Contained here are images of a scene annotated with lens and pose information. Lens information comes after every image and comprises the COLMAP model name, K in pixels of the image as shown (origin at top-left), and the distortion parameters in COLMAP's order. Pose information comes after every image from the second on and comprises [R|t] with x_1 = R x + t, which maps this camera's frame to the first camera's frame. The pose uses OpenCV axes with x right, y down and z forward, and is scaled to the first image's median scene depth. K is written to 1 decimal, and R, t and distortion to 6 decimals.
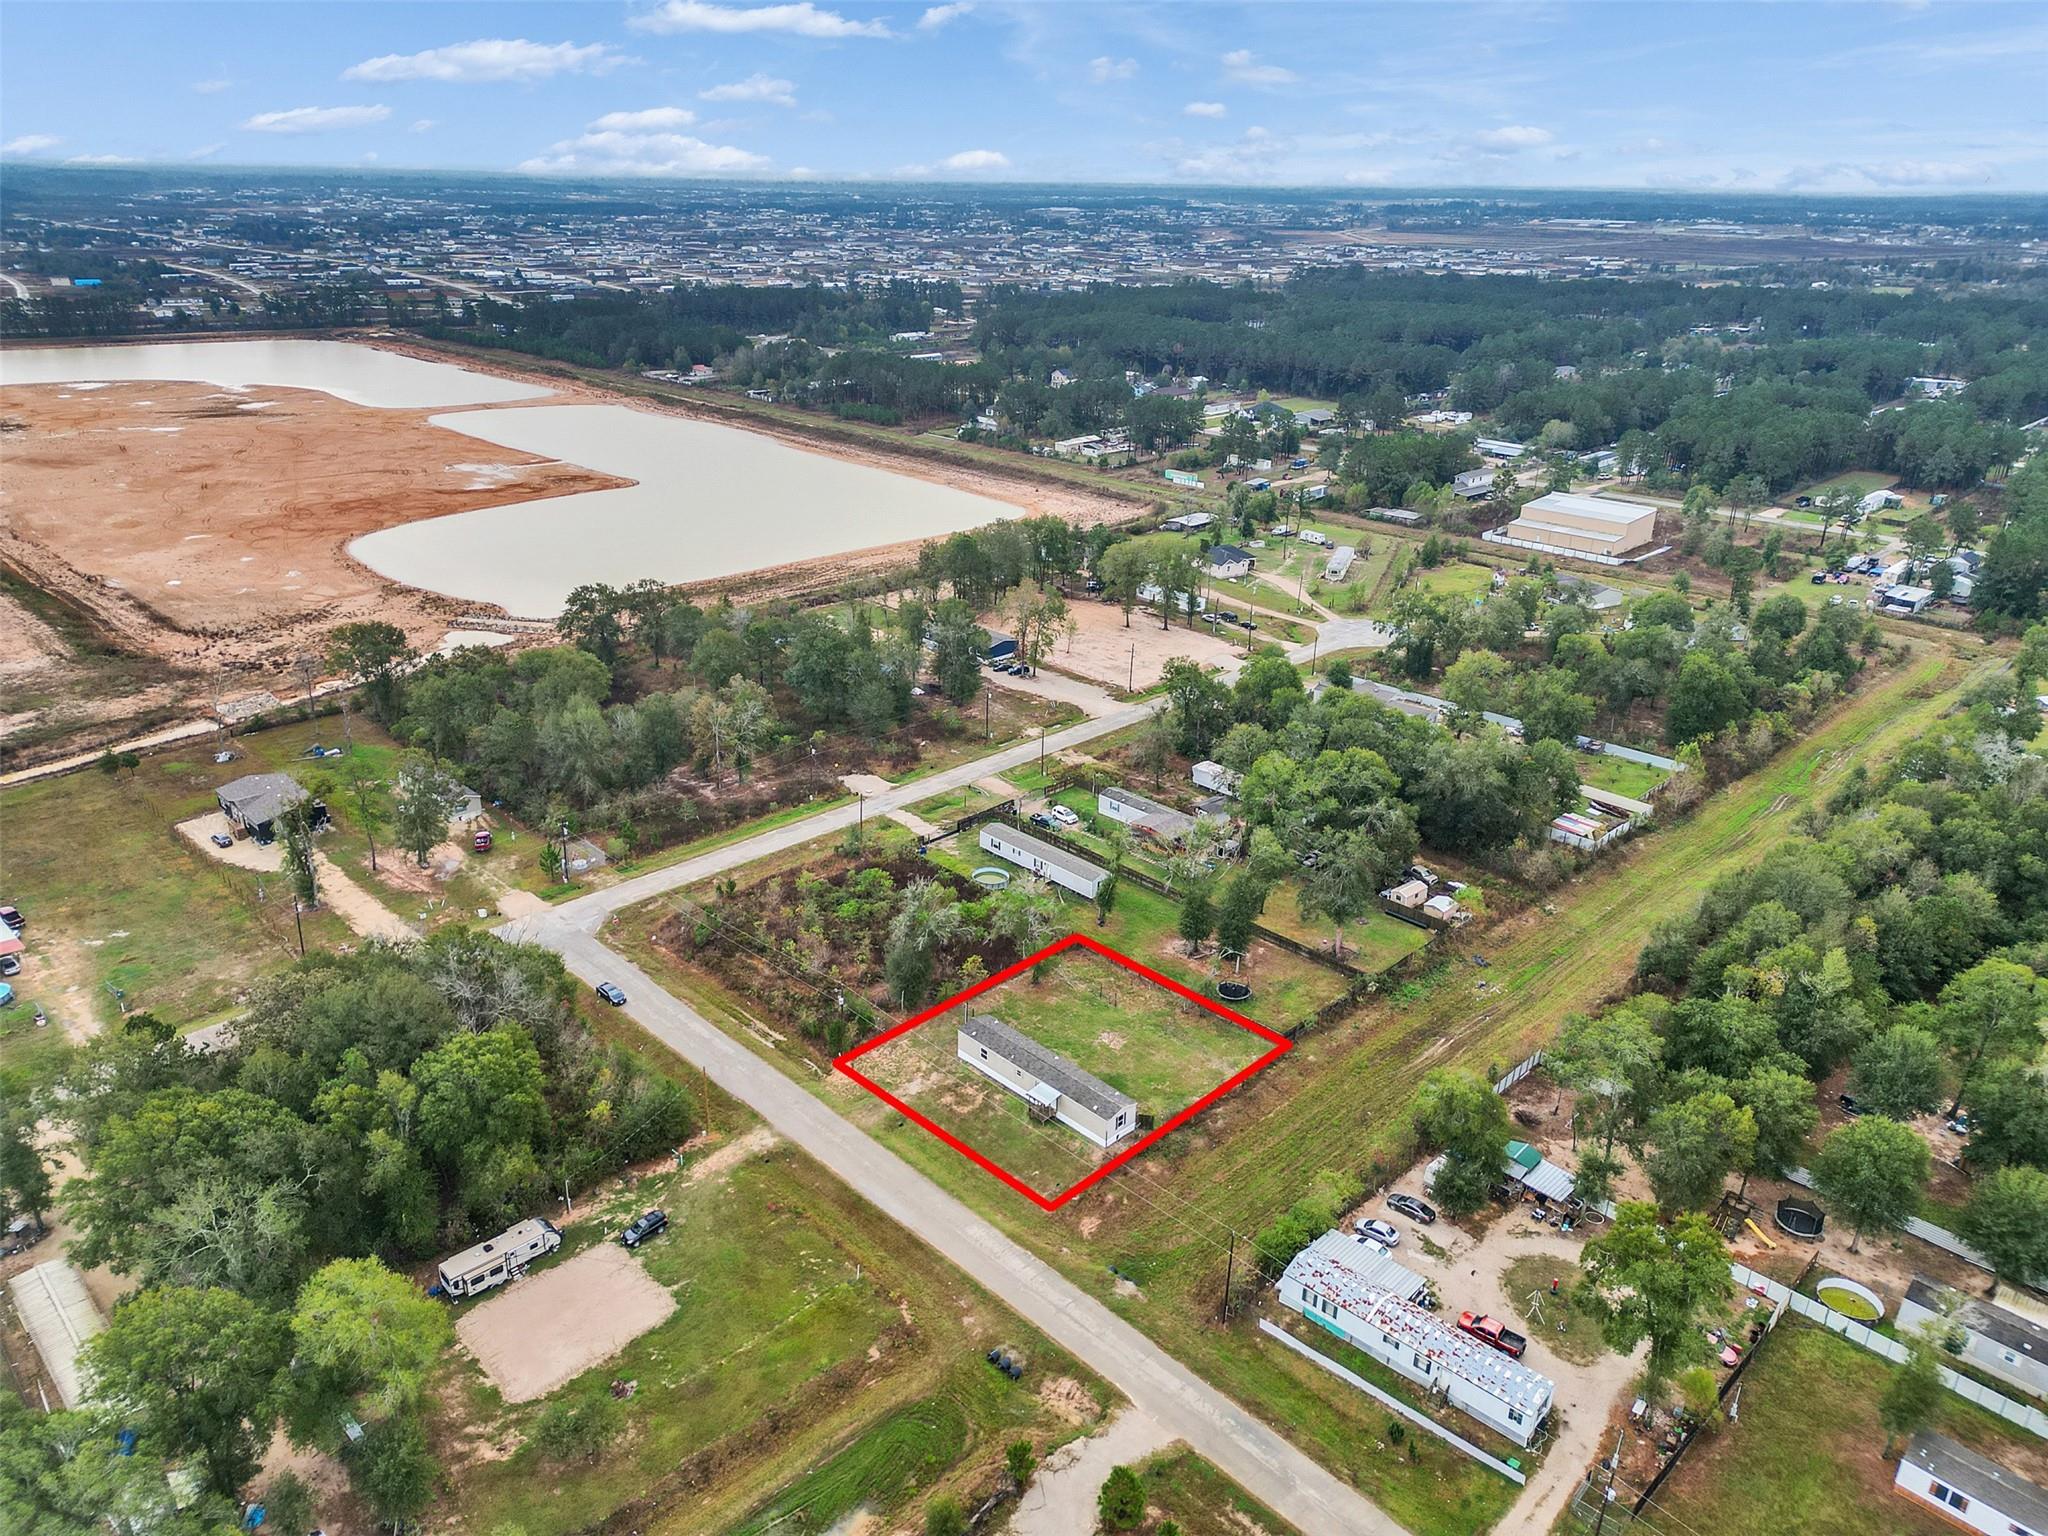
lens RADIAL K [[1579.7, 0, 958.6], [0, 1579.7, 691.9], [0, 0, 1]] dist [0.126569, -0.000151]
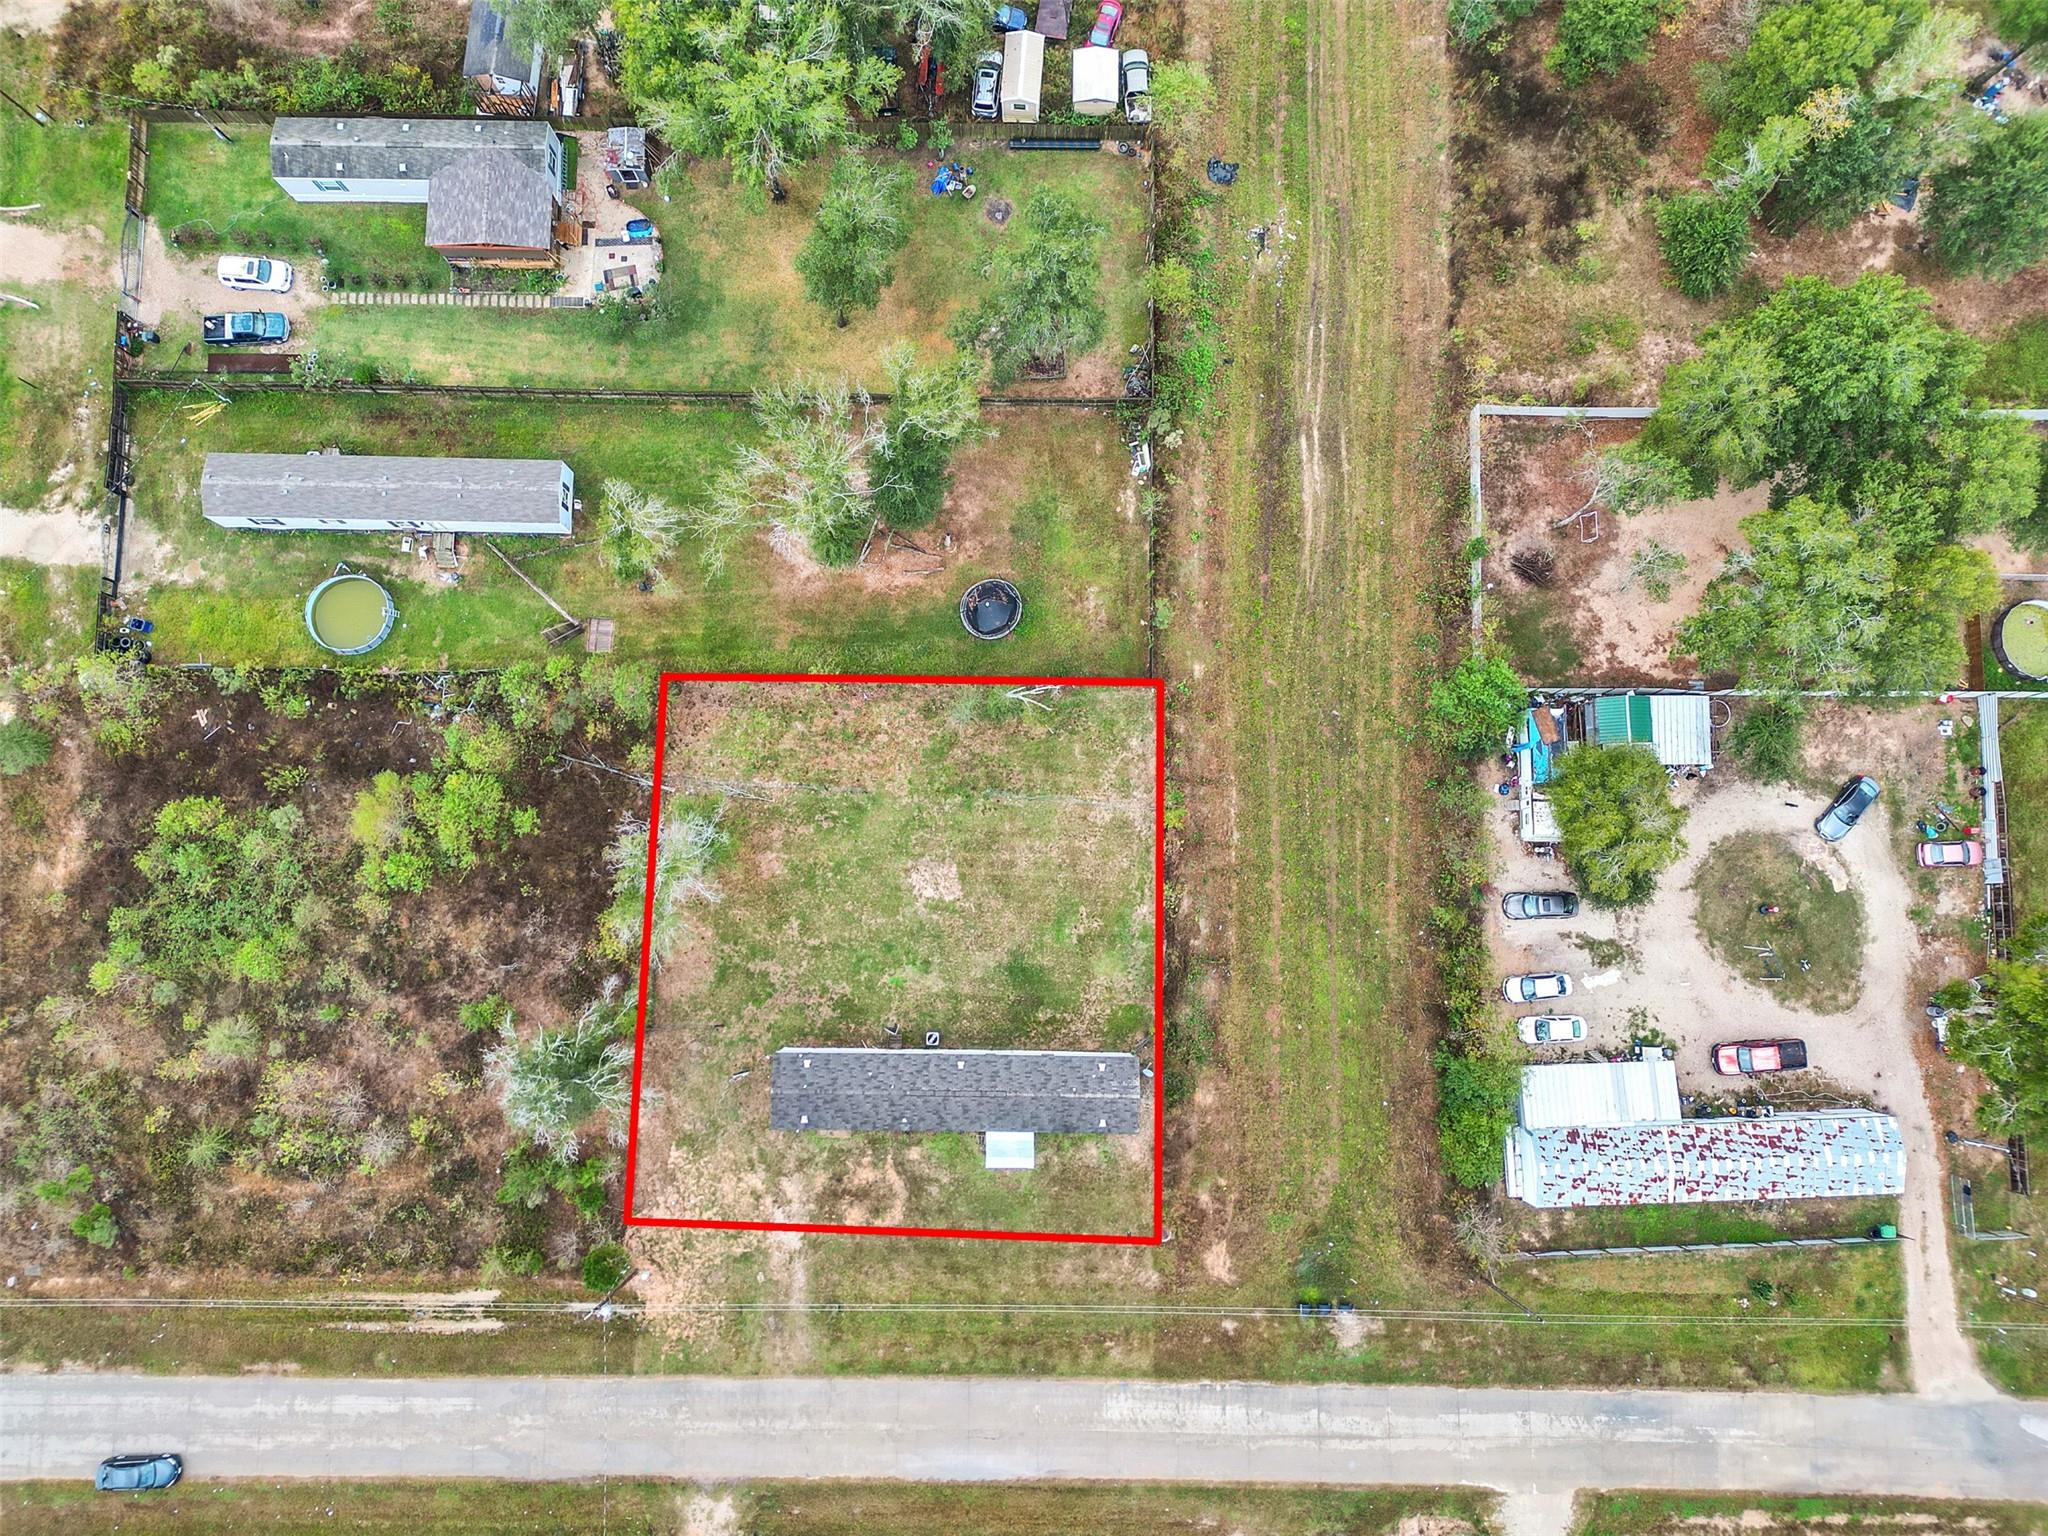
lens RADIAL K [[1453.2, 0, 1024.0], [0, 1453.2, 768.0], [0, 0, 1]] dist [0.059004, -0.042936]
pose [[0.683900, -0.725519, 0.076834, 0.114434], [0.241060, 0.324110, 0.914791, -0.277416], [-0.688601, -0.607104, 0.396553, 0.838071]]
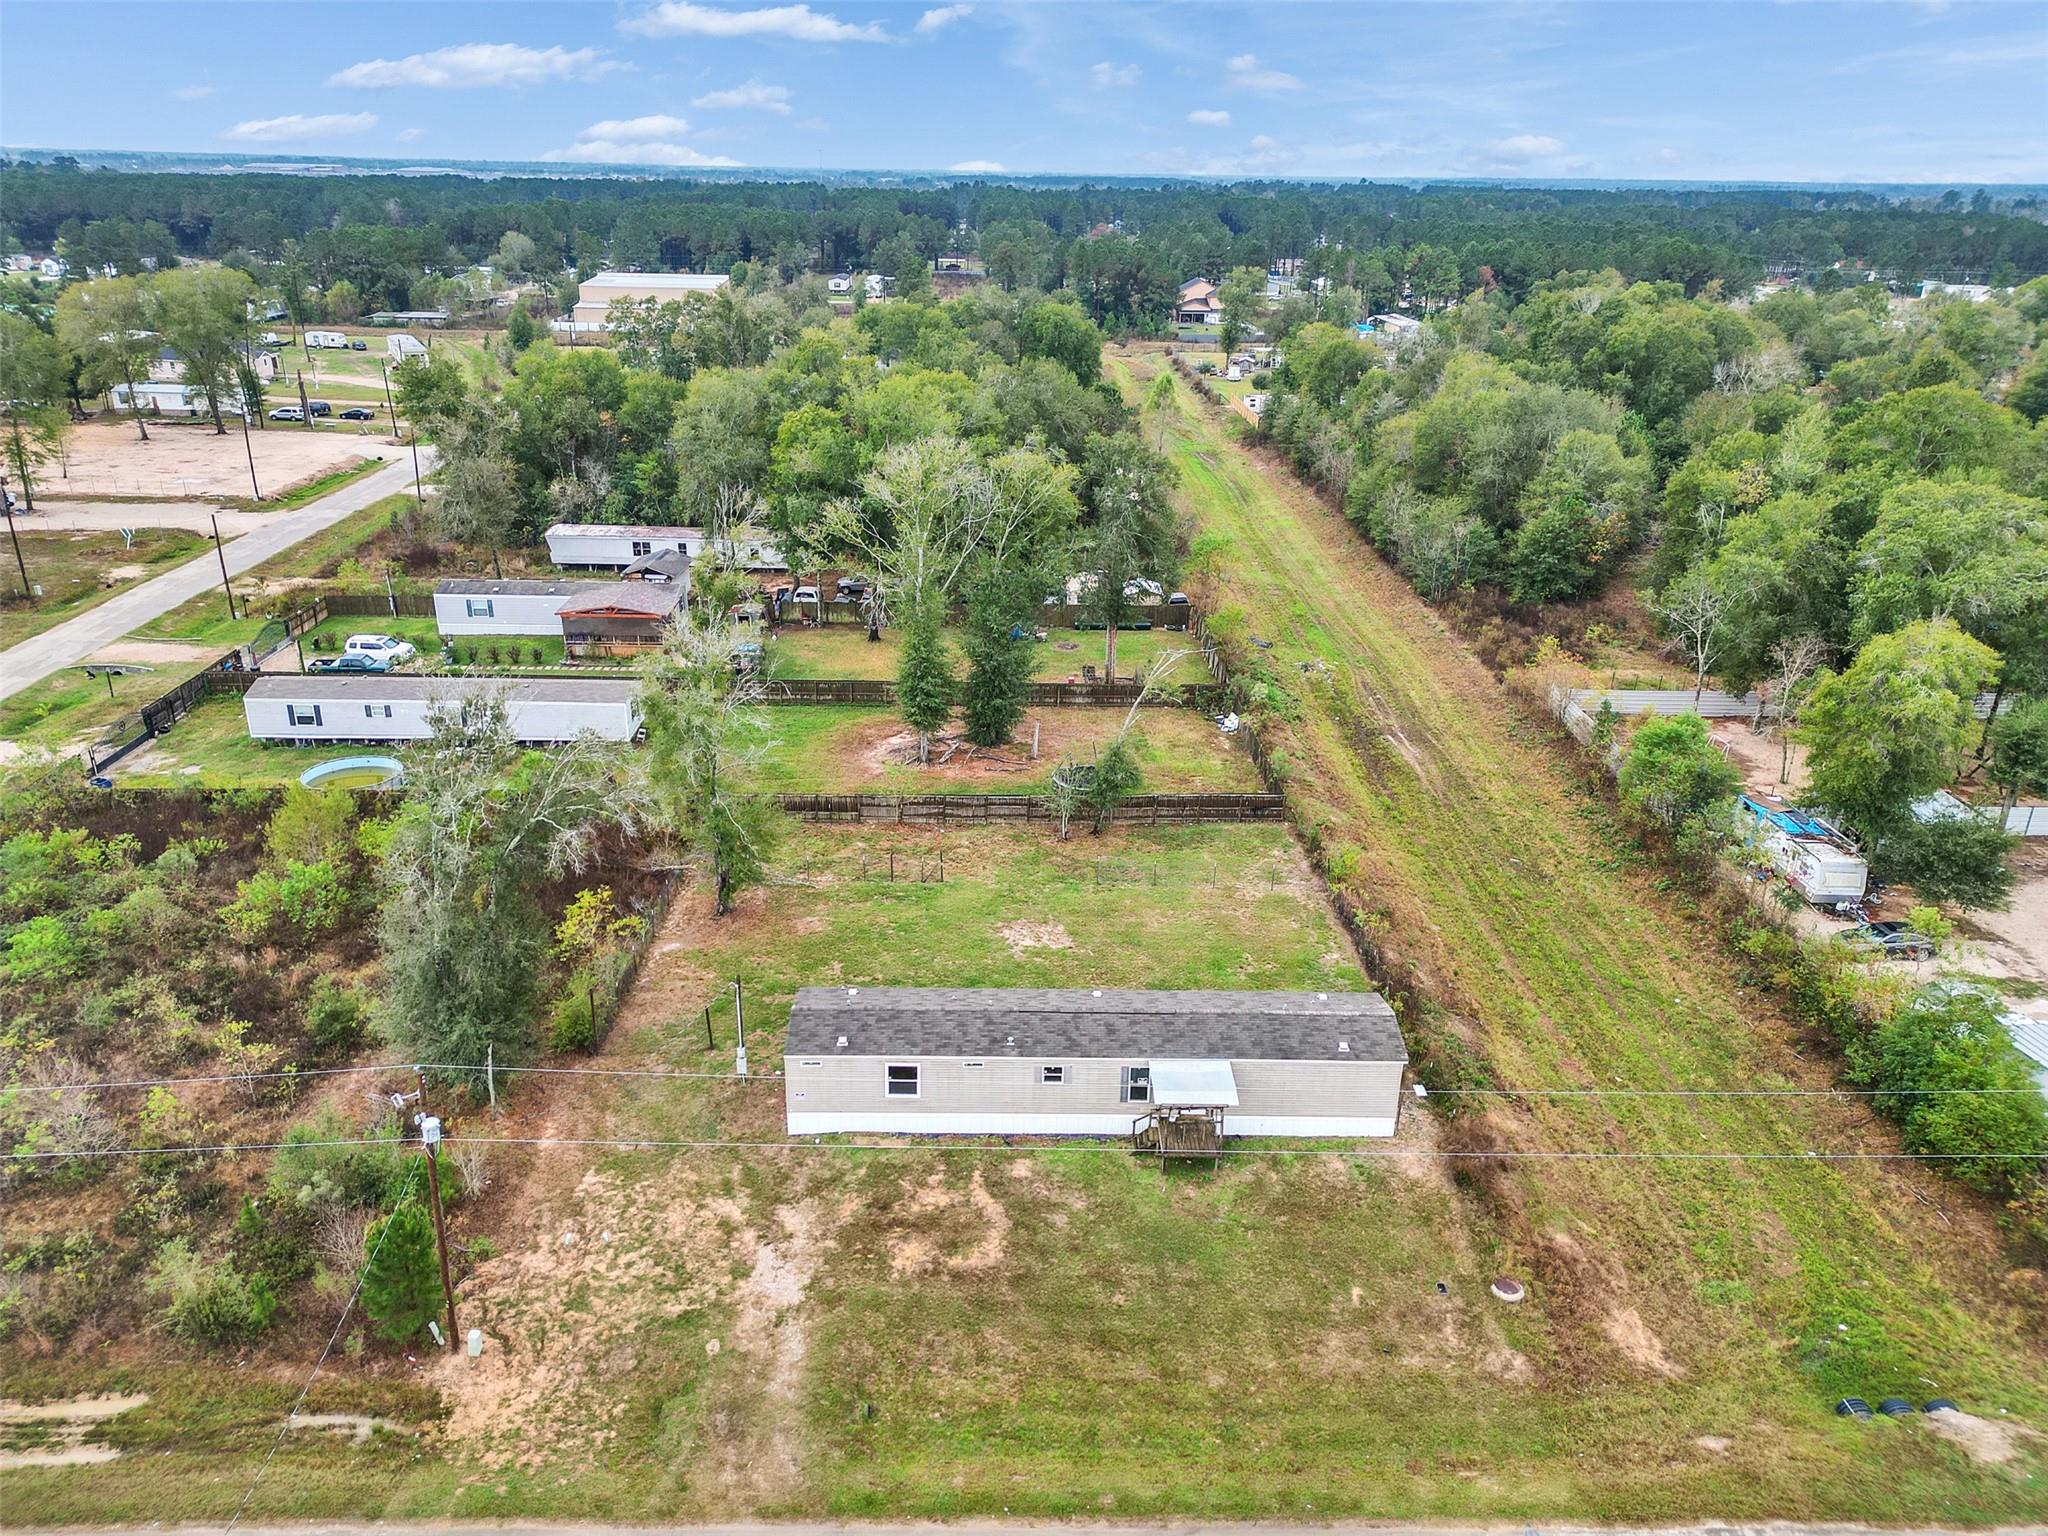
lens RADIAL K [[1453.2, 0, 1024.0], [0, 1453.2, 768.0], [0, 0, 1]] dist [0.059004, -0.042936]
pose [[0.661693, -0.273645, 0.698055, -0.163830], [0.240130, 0.959324, 0.148444, 0.127575], [-0.710281, 0.069400, 0.700489, 0.774643]]
